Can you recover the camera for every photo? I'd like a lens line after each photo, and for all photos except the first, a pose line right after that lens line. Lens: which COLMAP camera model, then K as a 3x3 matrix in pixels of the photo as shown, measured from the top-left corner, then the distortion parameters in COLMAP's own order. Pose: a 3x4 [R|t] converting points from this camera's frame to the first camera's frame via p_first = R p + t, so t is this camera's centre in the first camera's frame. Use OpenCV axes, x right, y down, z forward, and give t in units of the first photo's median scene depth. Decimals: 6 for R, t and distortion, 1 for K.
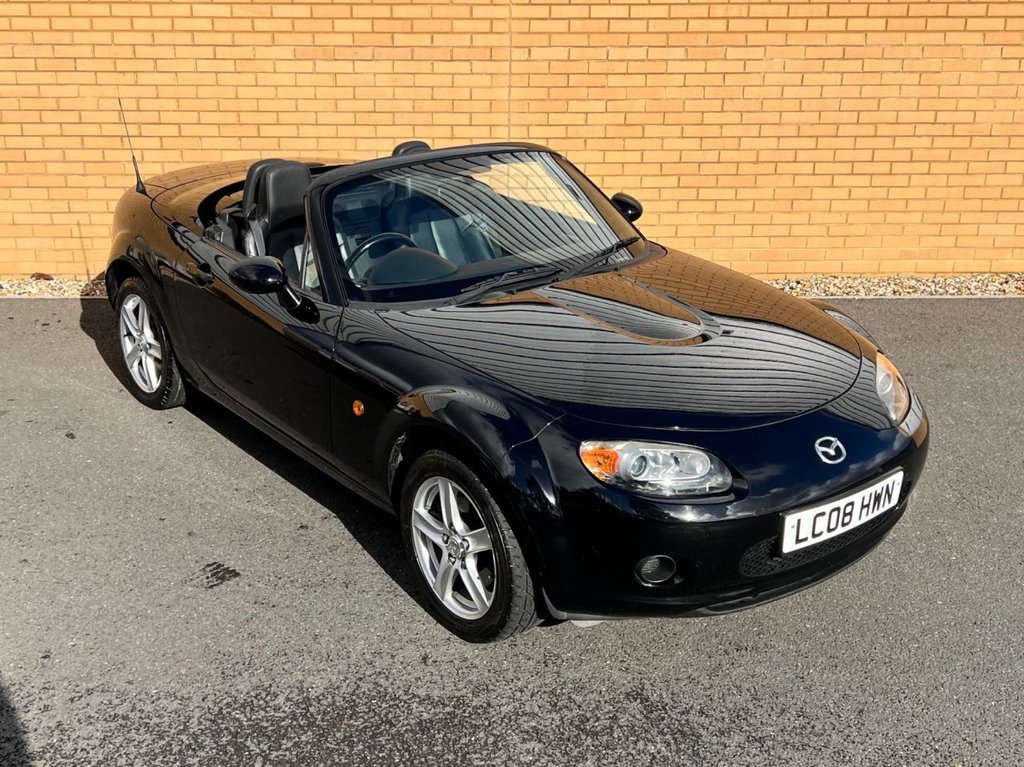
lens RADIAL K [[1236.9, 0, 473.7], [0, 1236.9, 341.8], [0, 0, 1]] dist [0.120040, -0.289830]
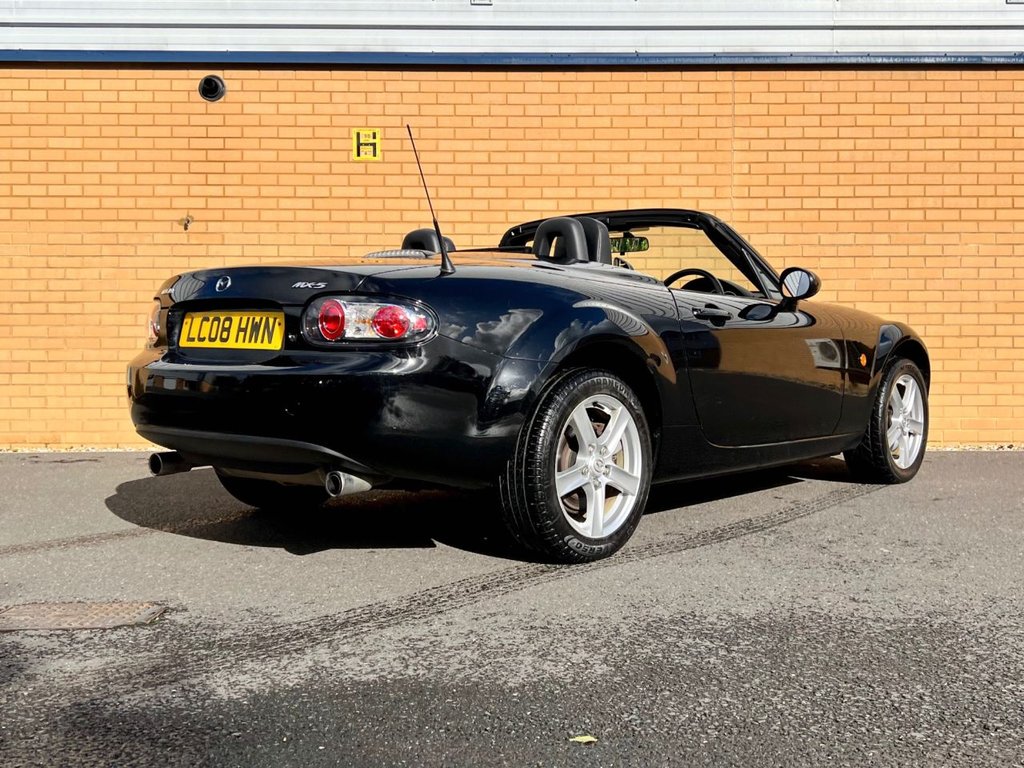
lens RADIAL K [[1064.7, 0, 555.7], [0, 1064.7, 355.1], [0, 0, 1]] dist [0.111149, -0.246635]
pose [[0.999972, -0.003675, -0.006511, -0.125499], [0.001513, 0.952334, -0.305053, 0.164574], [0.007322, 0.305034, 0.952313, 0.108249]]
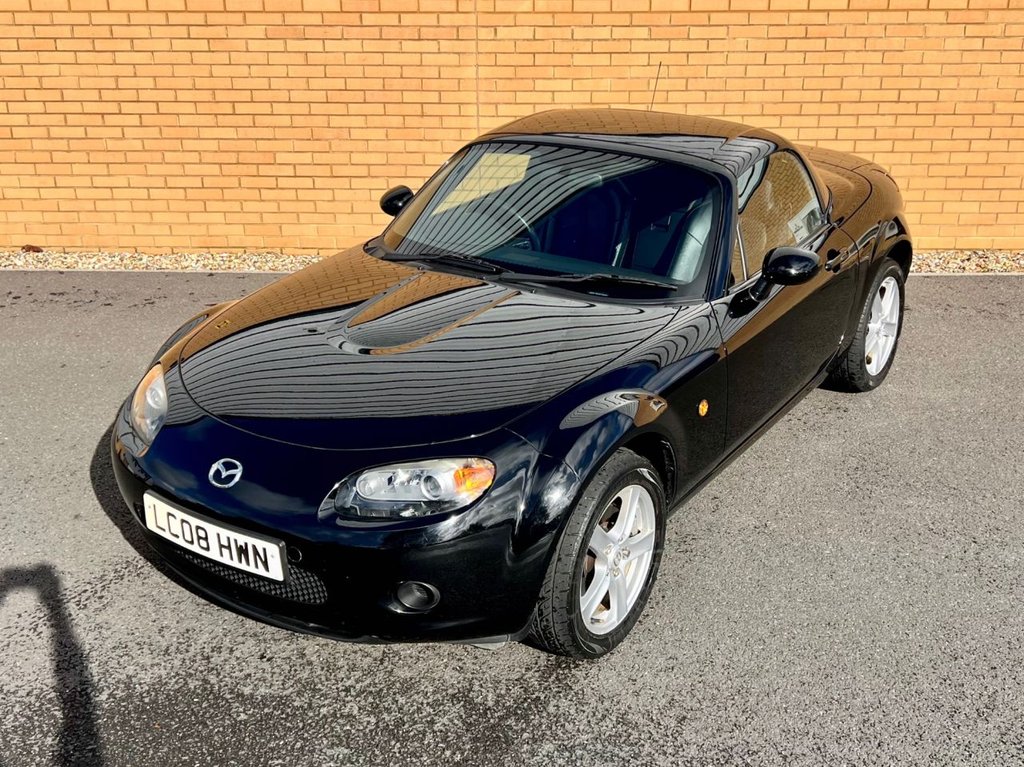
lens RADIAL K [[1152.7, 0, 517.5], [0, 1152.7, 332.2], [0, 0, 1]] dist [0.113241, -0.261568]
pose [[0.999292, 0.007577, -0.036858, 0.100242], [-0.006415, 0.999482, 0.031535, -0.016907], [0.037078, -0.031277, 0.998823, 0.044419]]
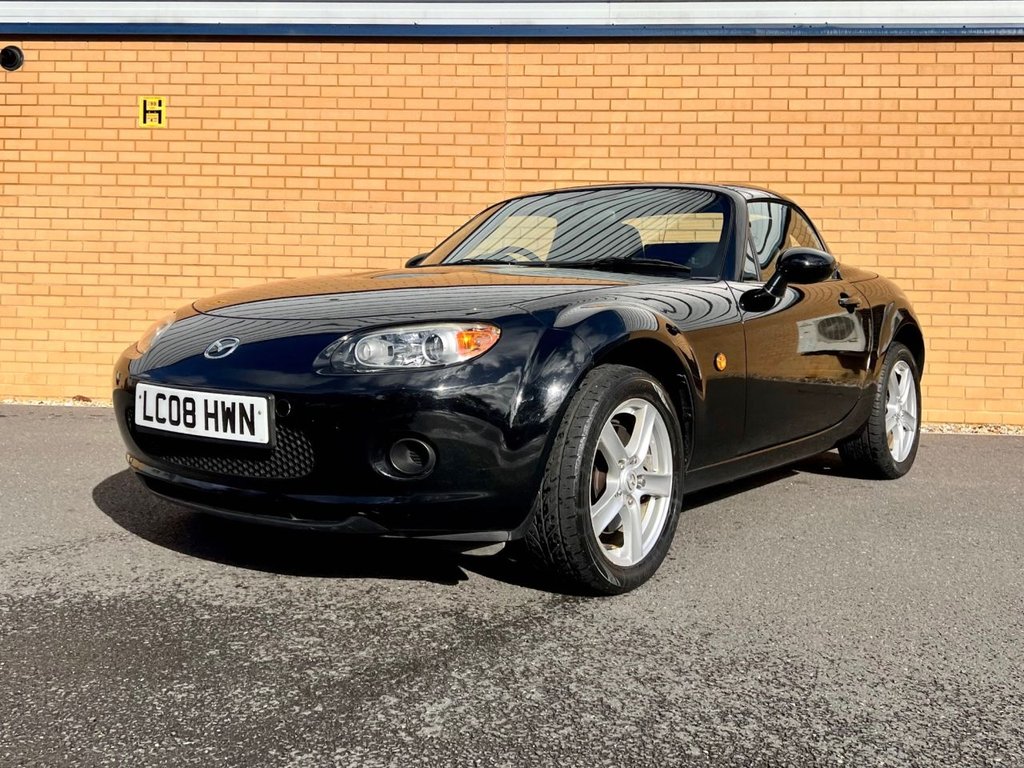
lens RADIAL K [[1044.4, 0, 489.4], [0, 1044.4, 301.9], [0, 0, 1]] dist [0.133888, -0.321710]
pose [[0.995661, 0.018281, -0.091245, 0.105952], [-0.045652, 0.950376, -0.307736, 0.146528], [0.081092, 0.310566, 0.947087, 0.115202]]
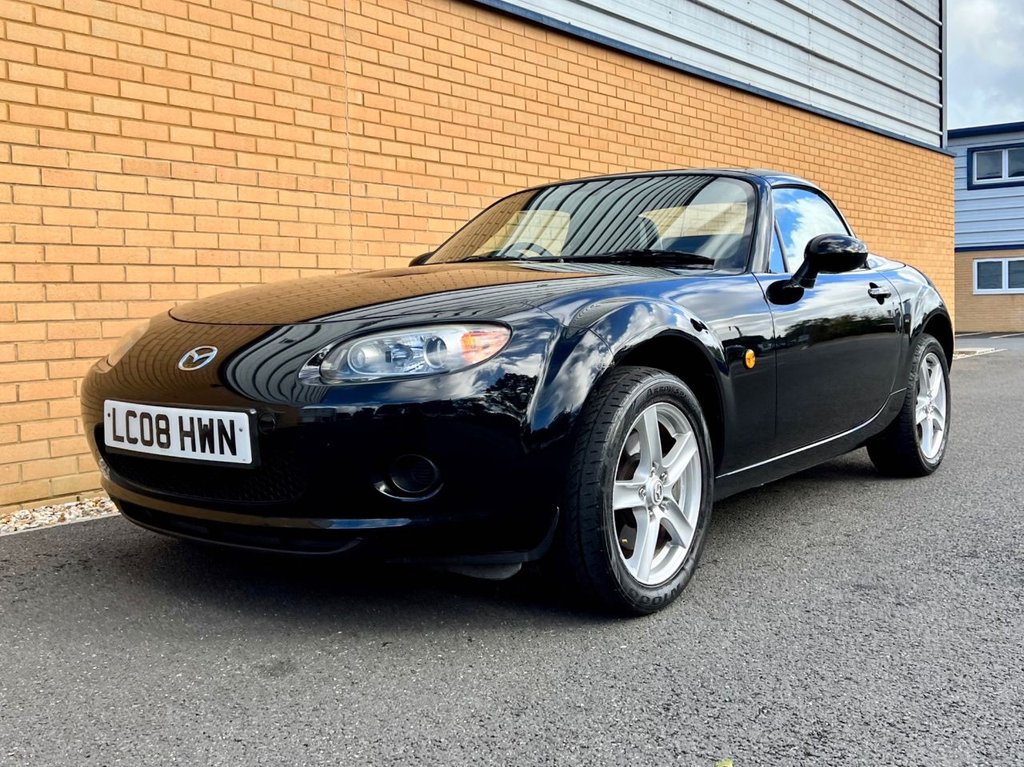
lens RADIAL K [[1064.7, 0, 555.7], [0, 1064.7, 354.6], [0, 0, 1]] dist [0.111149, -0.246635]
pose [[0.603359, -0.053160, 0.795696, -0.490867], [0.265377, 0.954294, -0.137473, 0.022115], [-0.752020, 0.294105, 0.589889, 0.483785]]
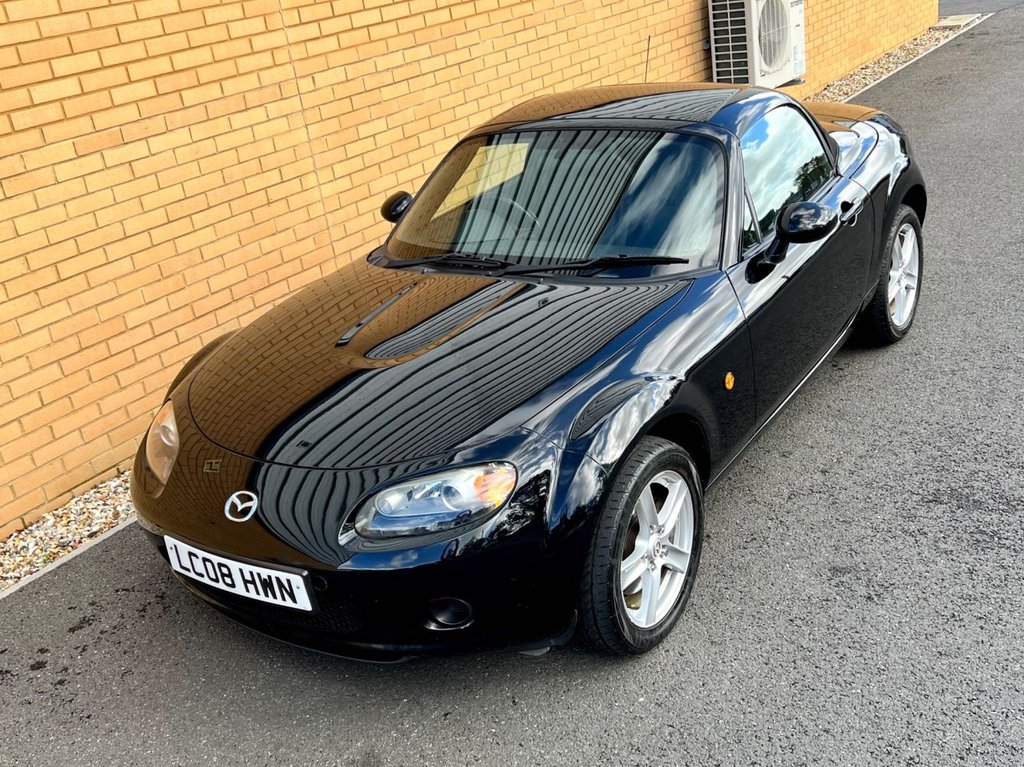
lens RADIAL K [[1093.3, 0, 525.8], [0, 1093.3, 383.4], [0, 0, 1]] dist [0.098654, -0.210727]
pose [[0.578447, -0.396156, 0.713063, -0.491815], [0.379284, 0.904531, 0.194849, -0.138038], [-0.722179, 0.157744, 0.673479, 0.423687]]
